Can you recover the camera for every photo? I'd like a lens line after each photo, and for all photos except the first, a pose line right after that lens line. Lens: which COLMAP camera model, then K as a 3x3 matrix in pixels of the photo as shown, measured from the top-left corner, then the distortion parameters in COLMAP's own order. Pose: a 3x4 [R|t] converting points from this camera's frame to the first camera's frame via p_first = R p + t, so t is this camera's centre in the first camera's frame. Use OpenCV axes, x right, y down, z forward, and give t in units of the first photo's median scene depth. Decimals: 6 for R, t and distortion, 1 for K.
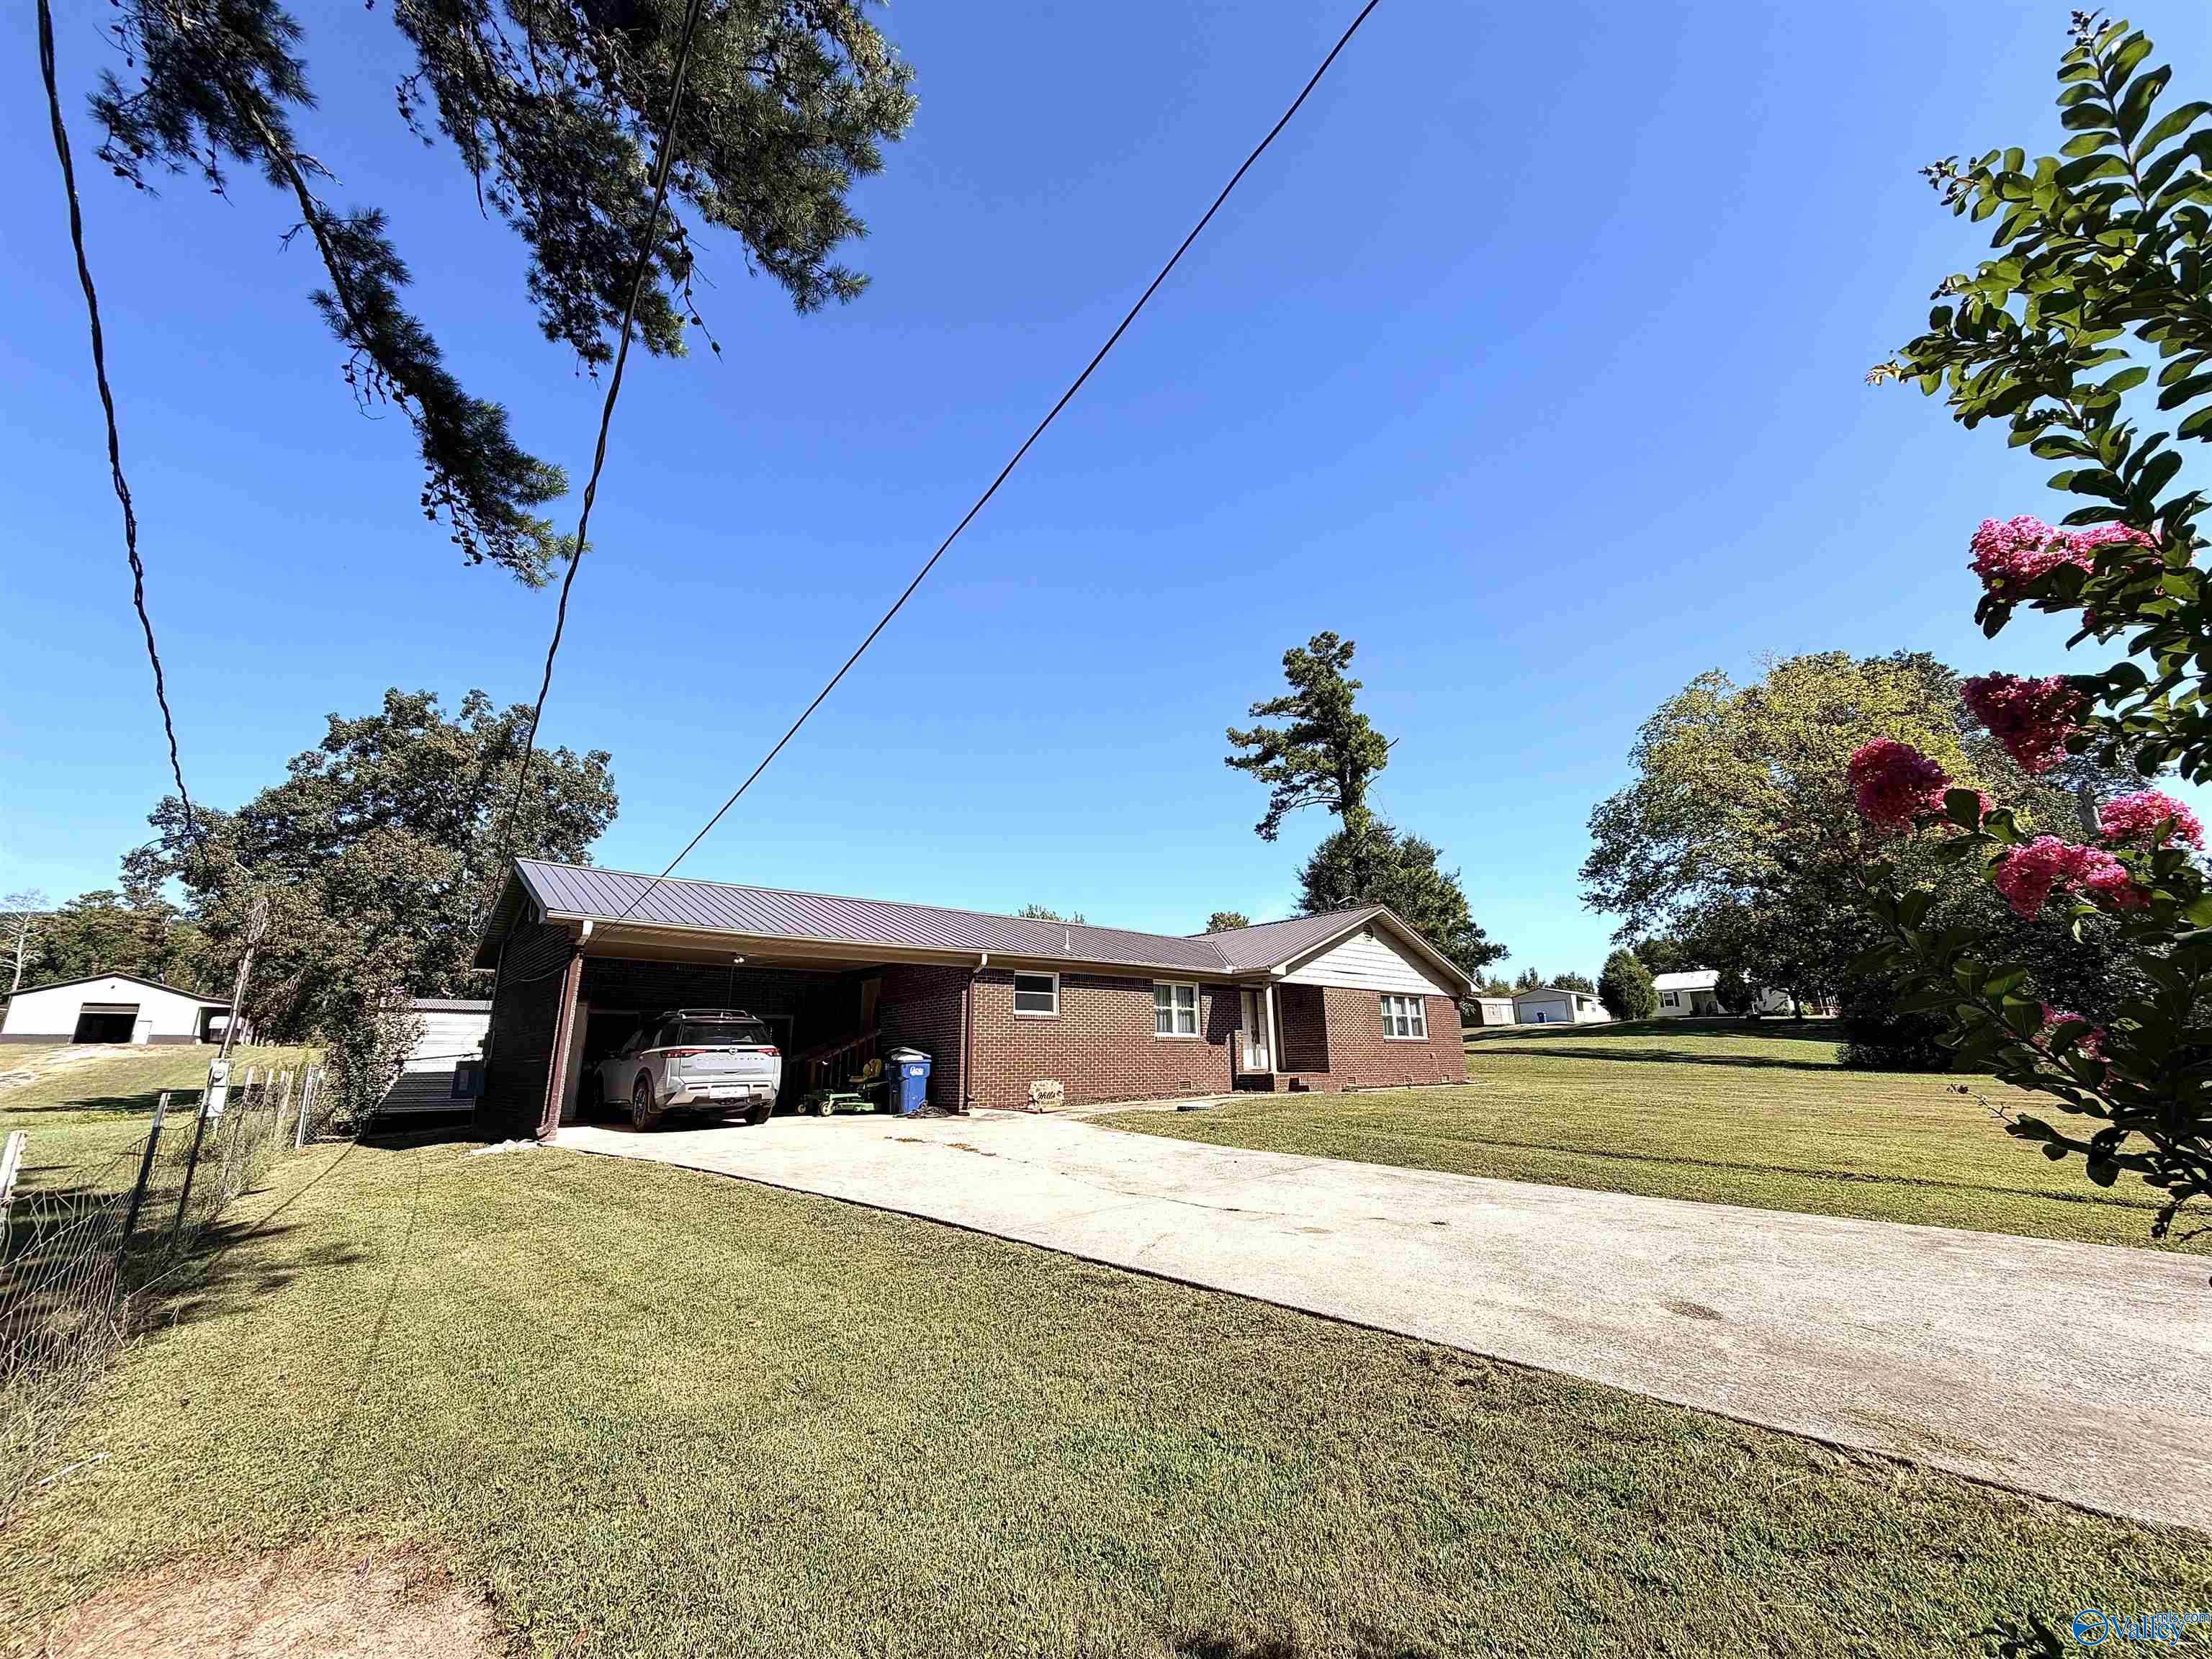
lens RADIAL K [[898.6, 0, 1109.1], [0, 898.6, 827.1], [0, 0, 1]] dist [0.002299, 0.000508]
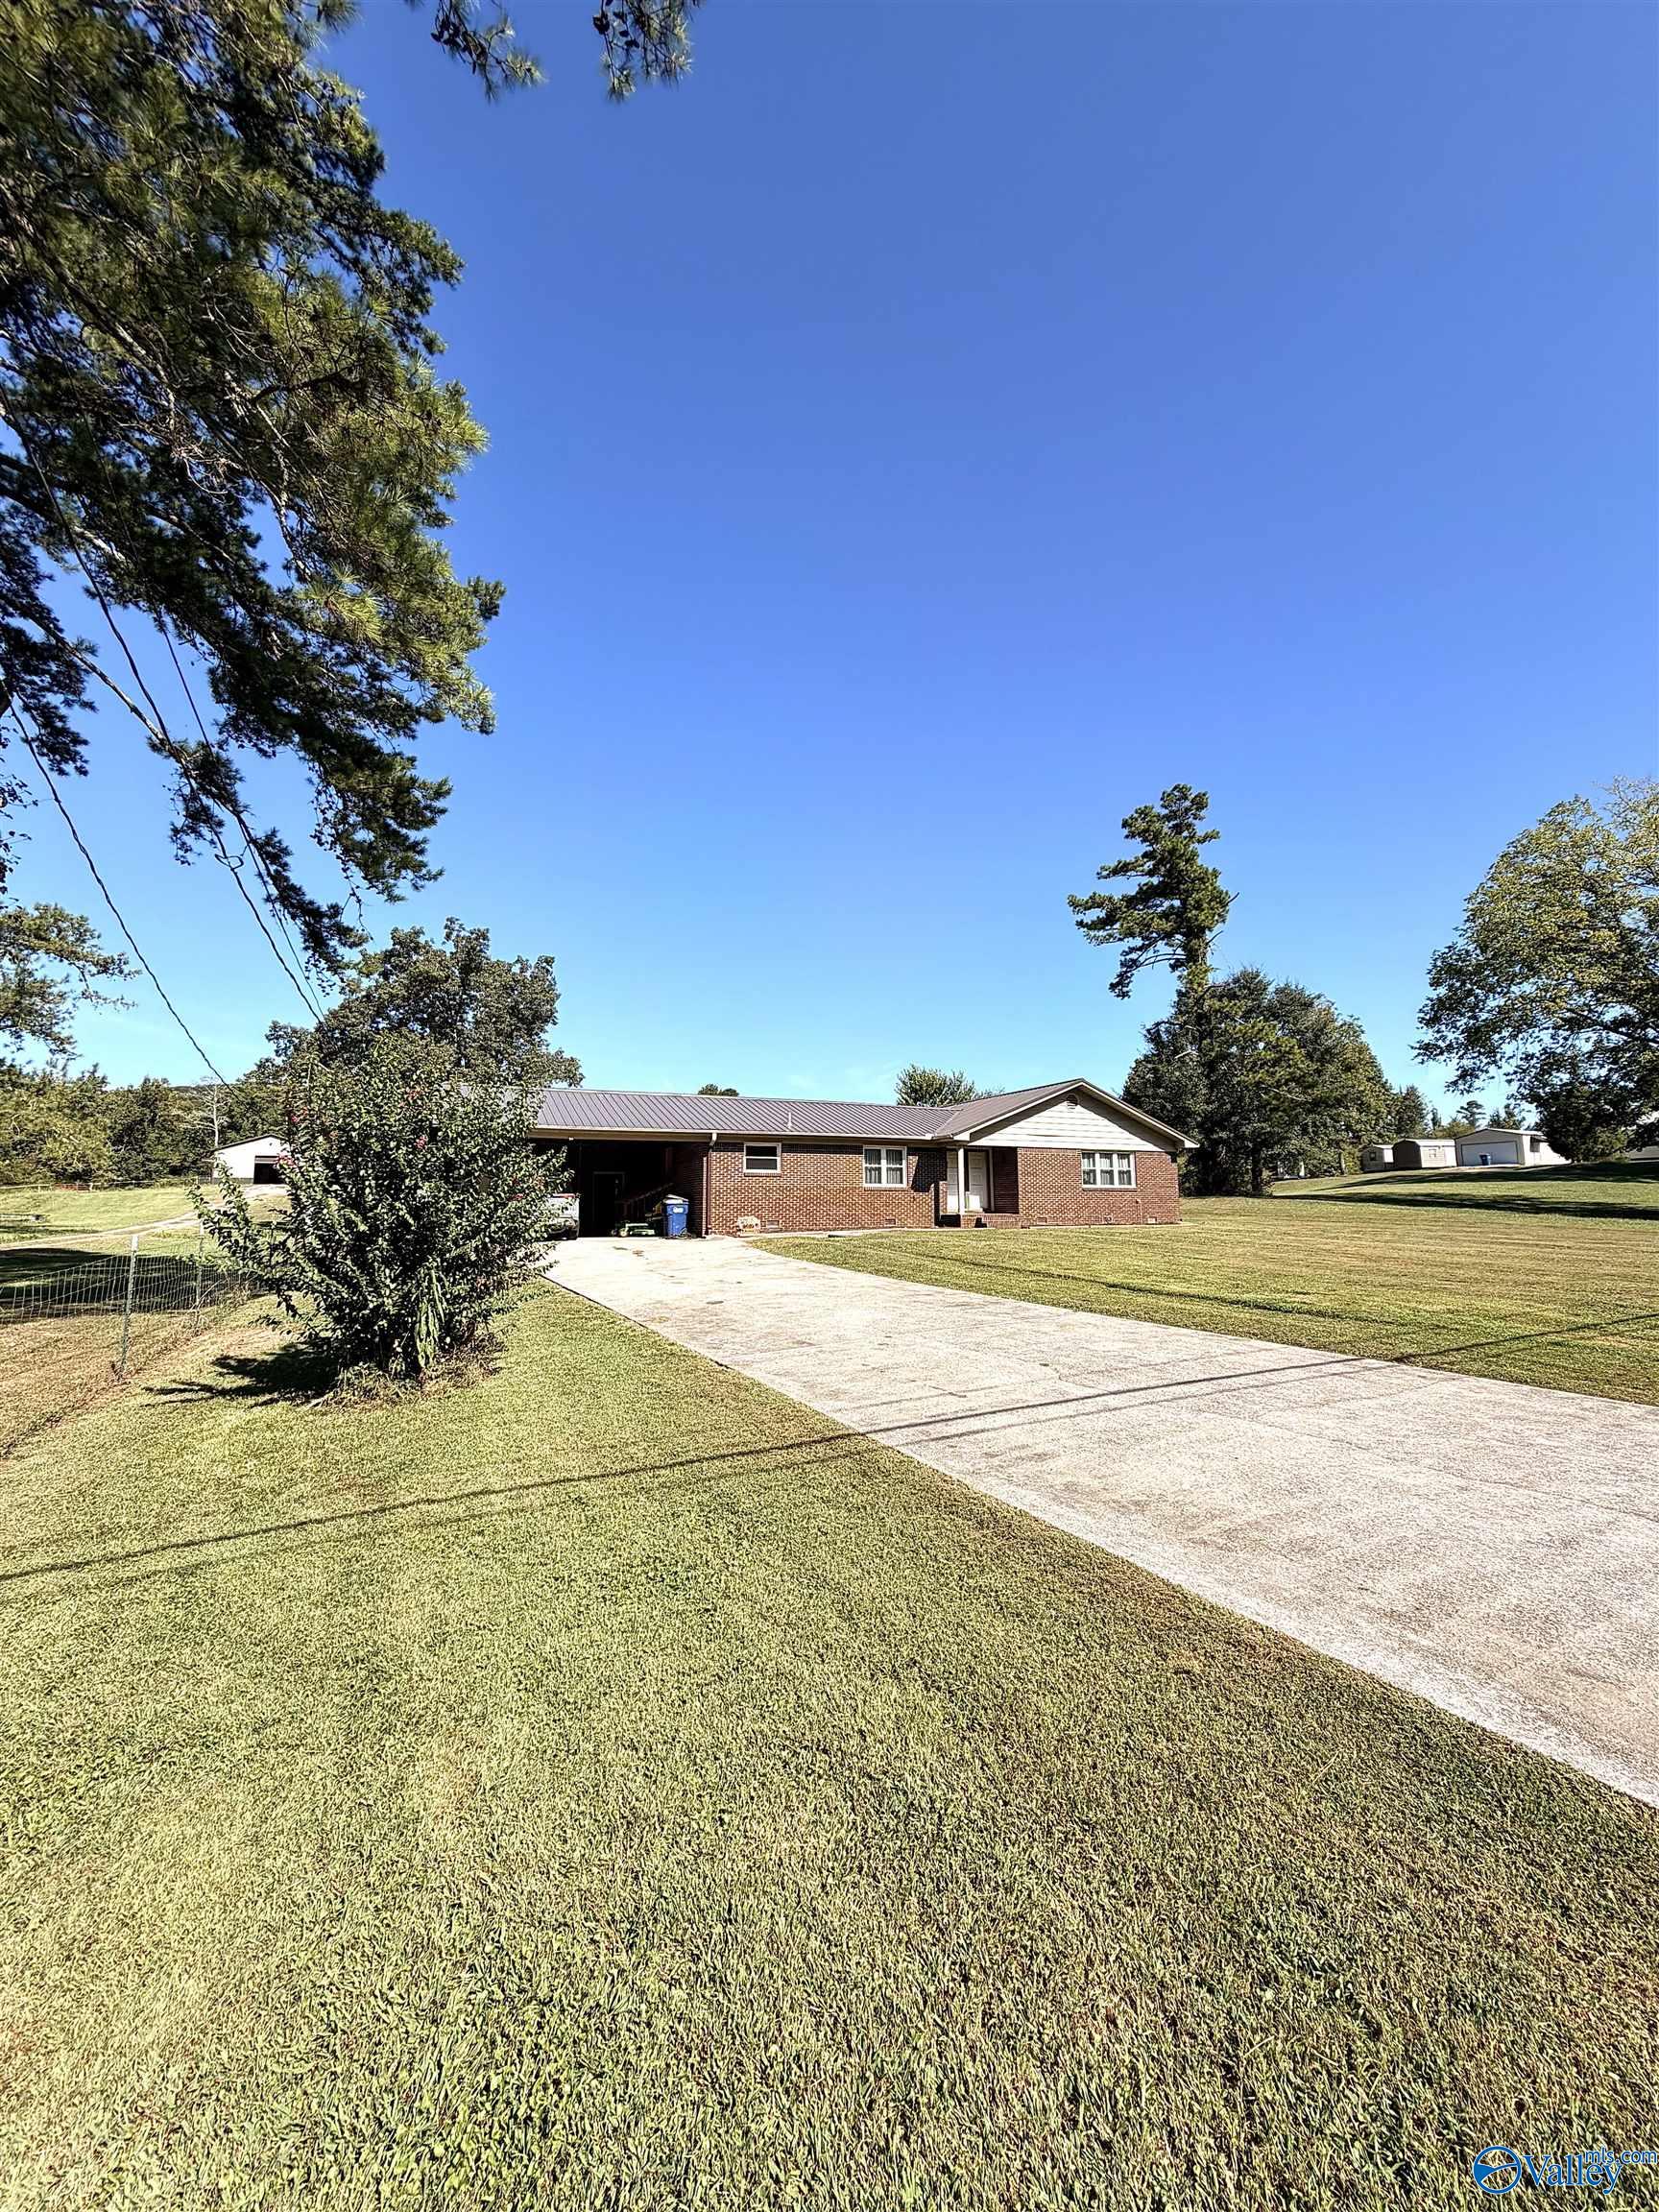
lens RADIAL K [[914.5, 0, 844.4], [0, 914.5, 1107.1], [0, 0, 1]] dist [-0.001501, 0.000186]
pose [[0.962949, -0.021136, -0.268853, 0.322496], [0.061886, 0.987638, 0.144015, -0.070975], [0.262486, -0.155318, 0.952354, -0.250232]]
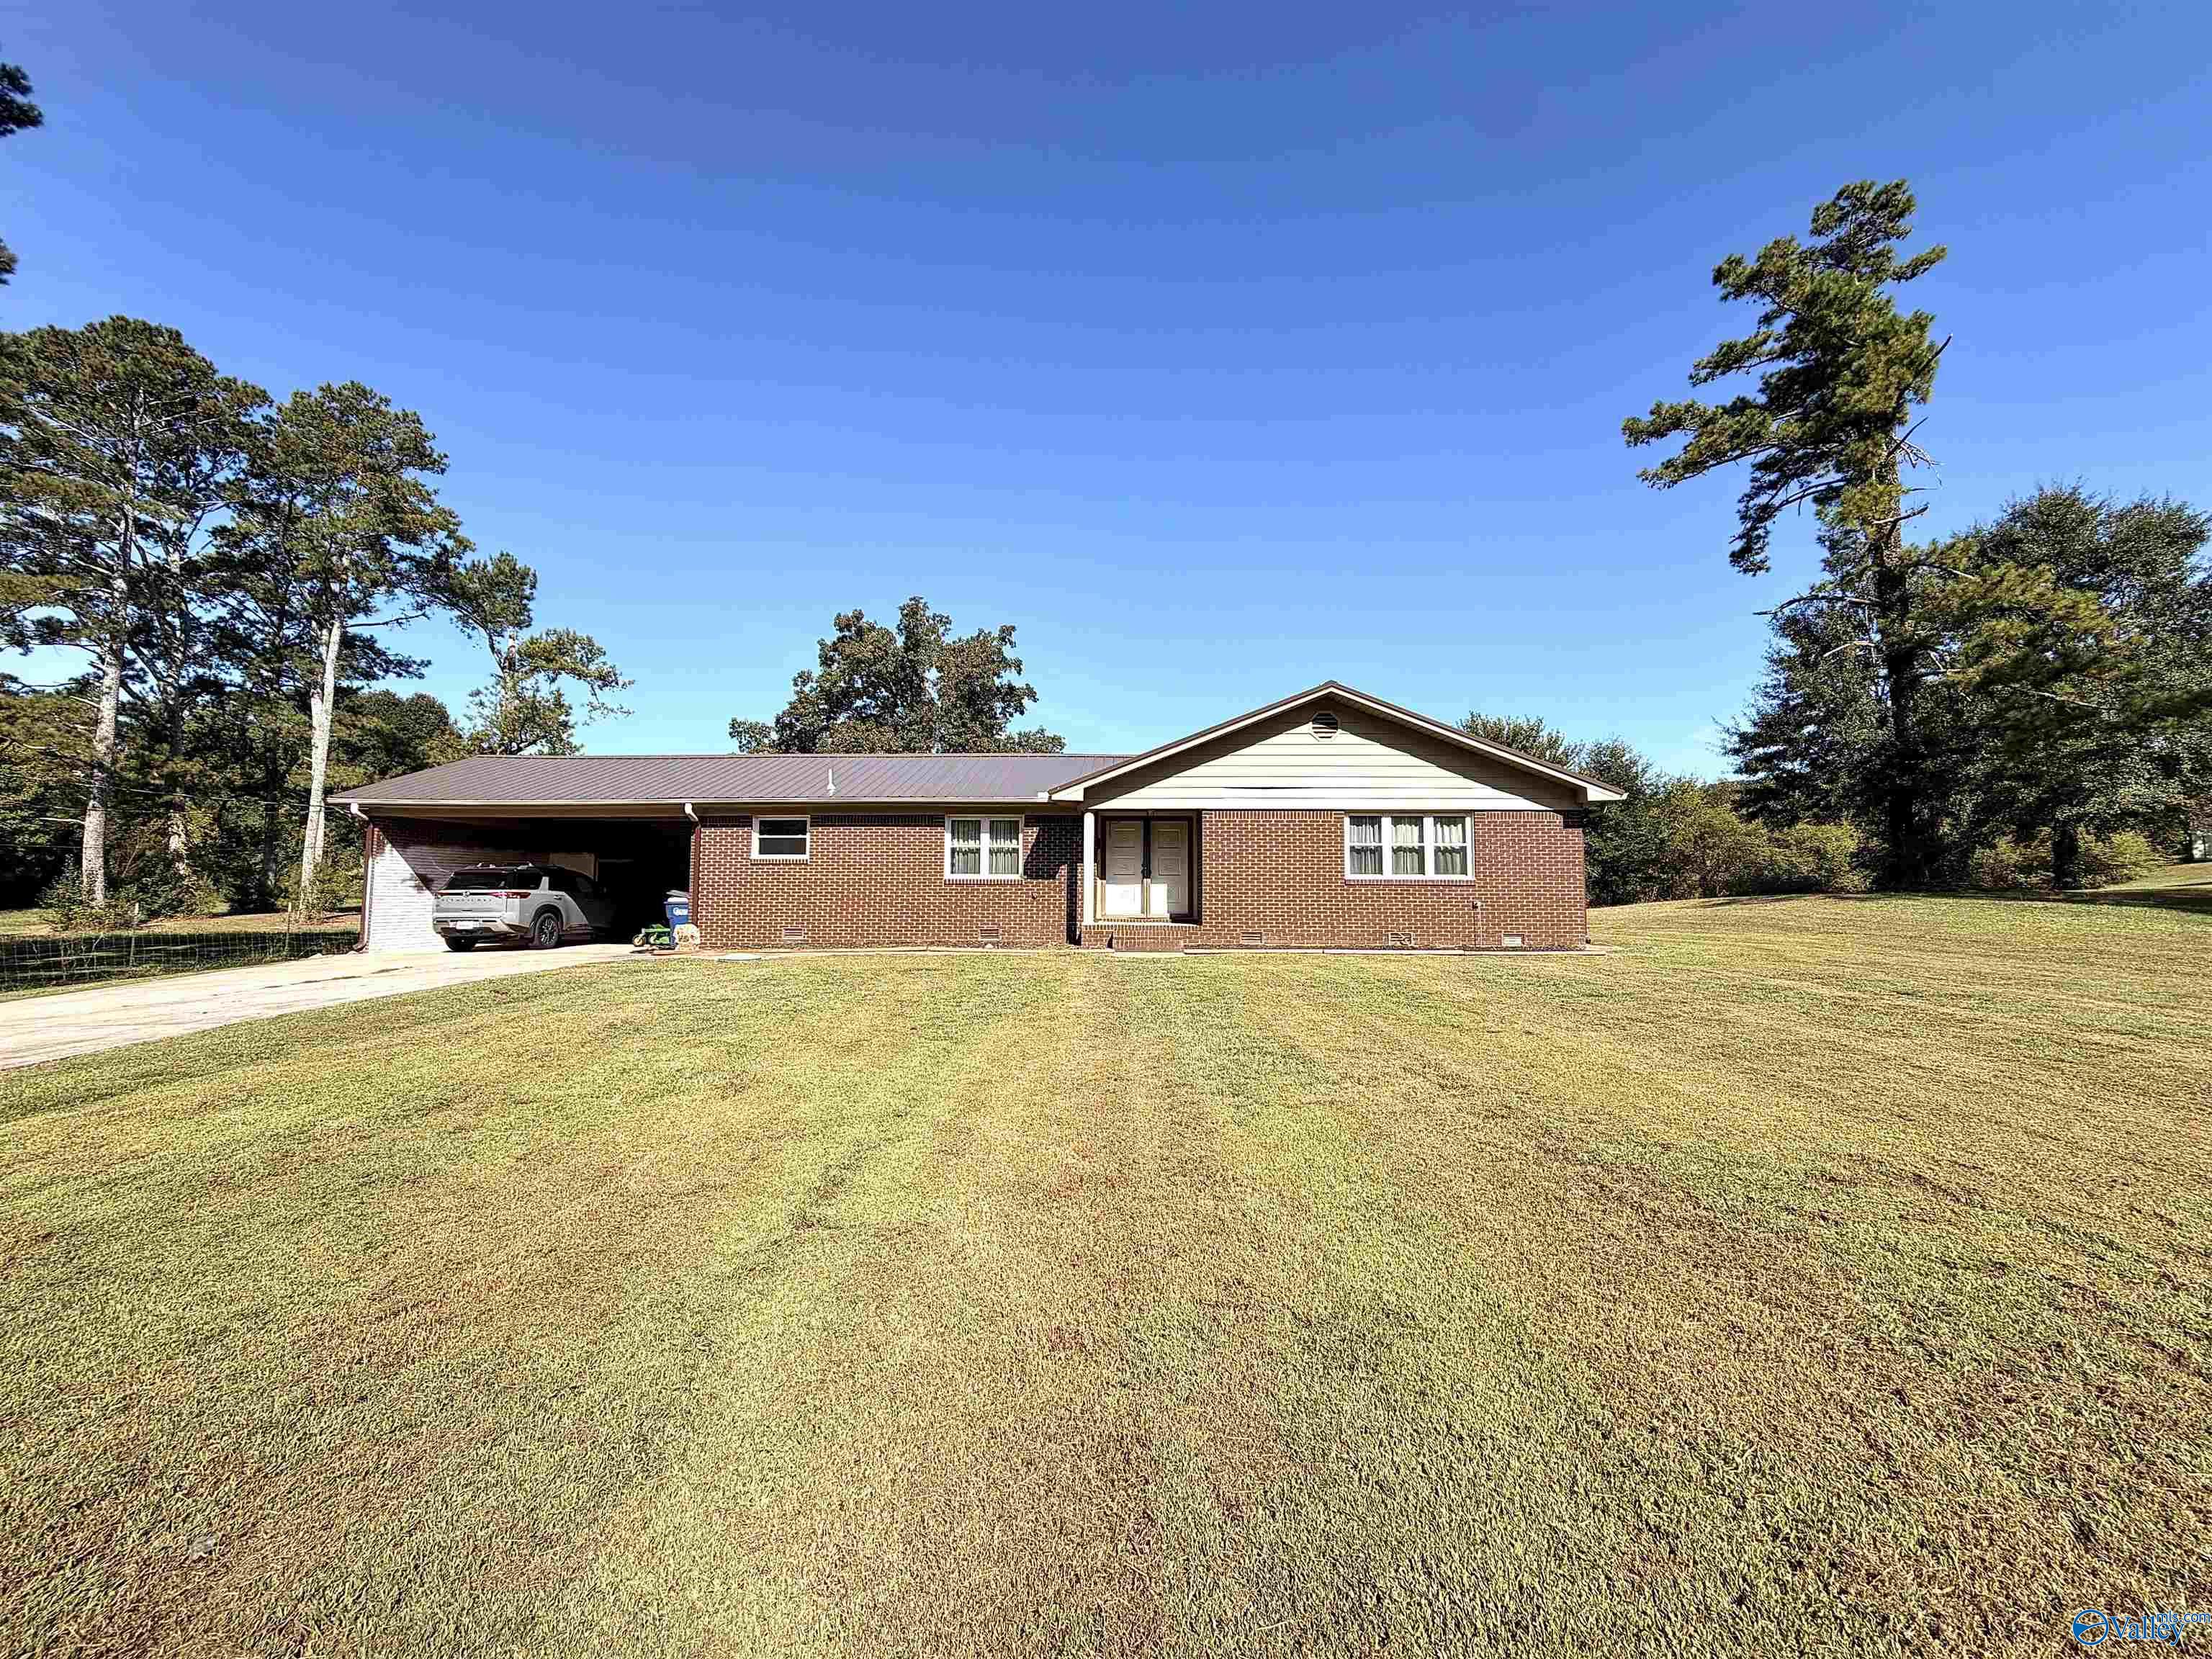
lens RADIAL K [[914.5, 0, 1130.8], [0, 914.5, 836.4], [0, 0, 1]] dist [-0.001501, 0.000186]
pose [[0.727173, -0.028913, -0.685845, 0.642199], [0.163761, 0.977572, 0.132418, 0.085222], [0.666635, -0.208605, 0.715599, 0.400805]]
